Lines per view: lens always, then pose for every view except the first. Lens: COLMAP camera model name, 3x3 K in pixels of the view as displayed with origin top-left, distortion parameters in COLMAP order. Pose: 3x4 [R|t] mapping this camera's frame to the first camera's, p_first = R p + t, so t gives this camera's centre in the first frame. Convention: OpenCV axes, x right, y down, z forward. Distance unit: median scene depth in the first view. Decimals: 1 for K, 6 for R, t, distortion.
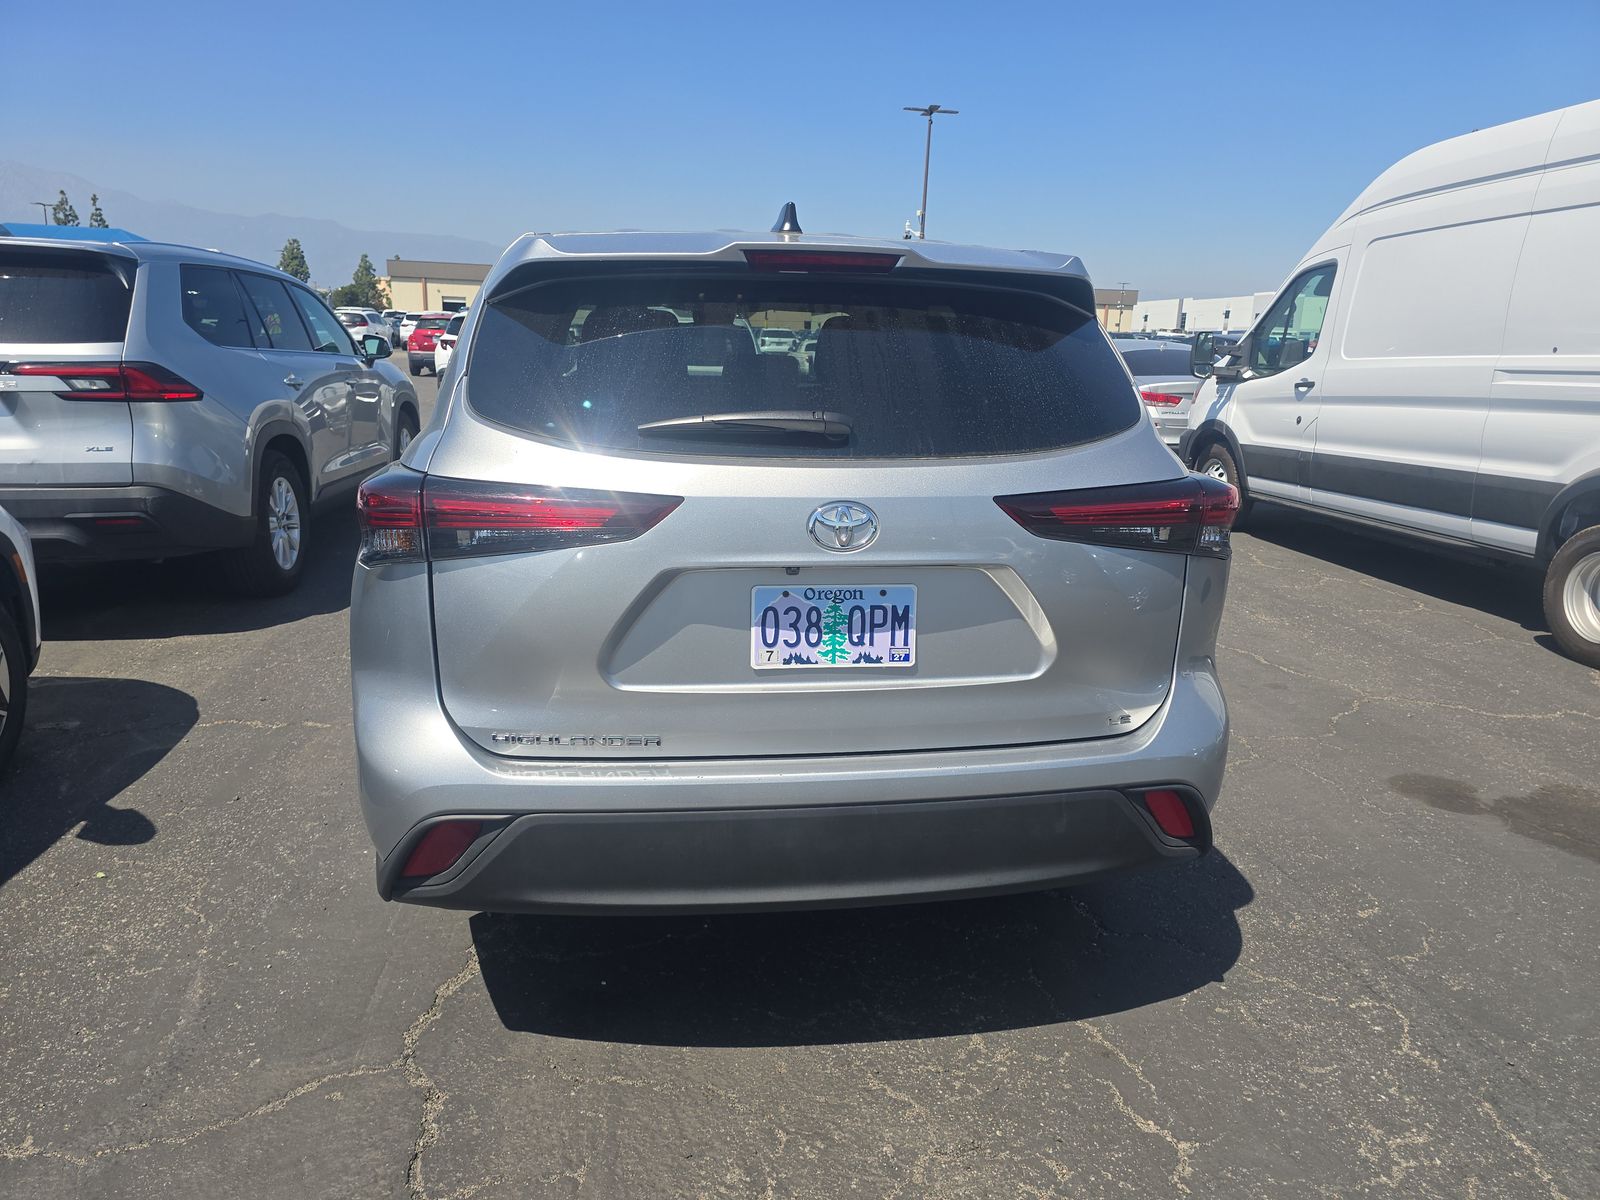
lens RADIAL K [[1061.8, 0, 800.0], [0, 1061.8, 600.0], [0, 0, 1]] dist [0.041476, -0.044038]
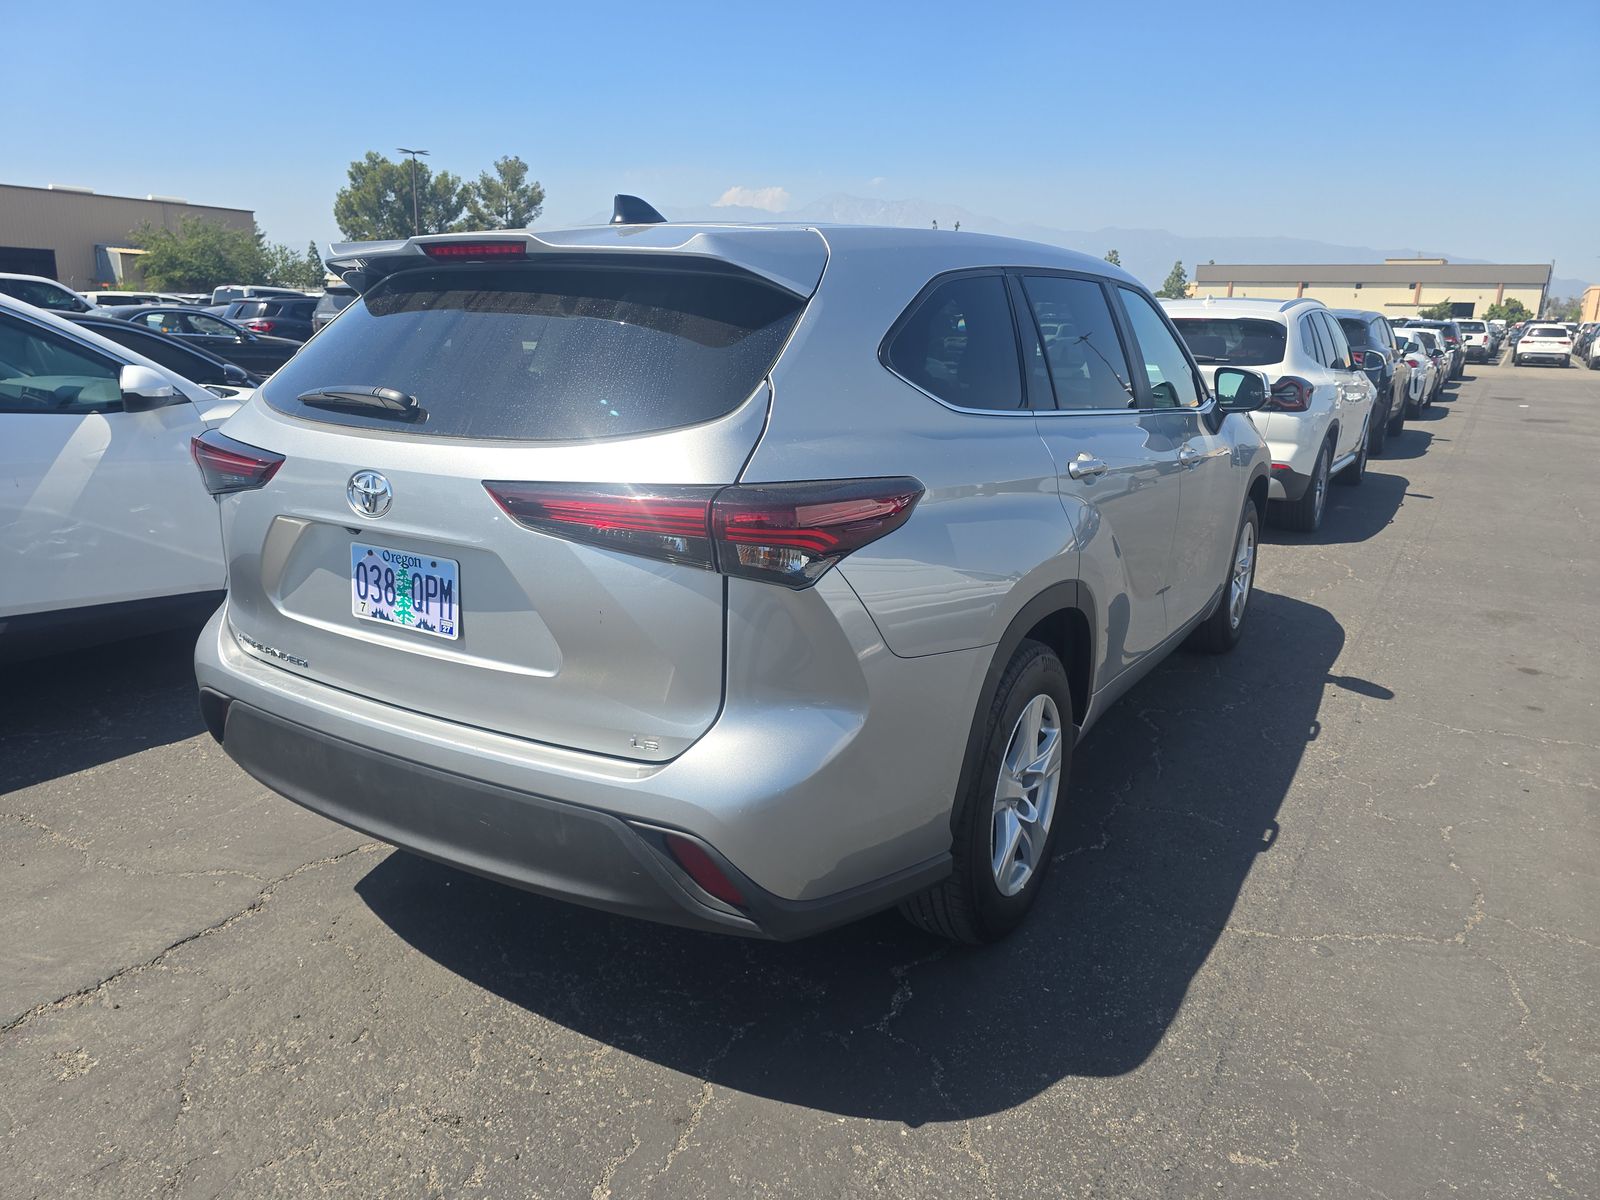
lens RADIAL K [[1061.8, 0, 800.0], [0, 1061.8, 600.0], [0, 0, 1]] dist [0.041476, -0.044038]
pose [[0.775771, 0.148934, -0.613186, 1.001332], [-0.151421, 0.987292, 0.048229, -0.076928], [0.612577, 0.055435, 0.788465, 0.398319]]
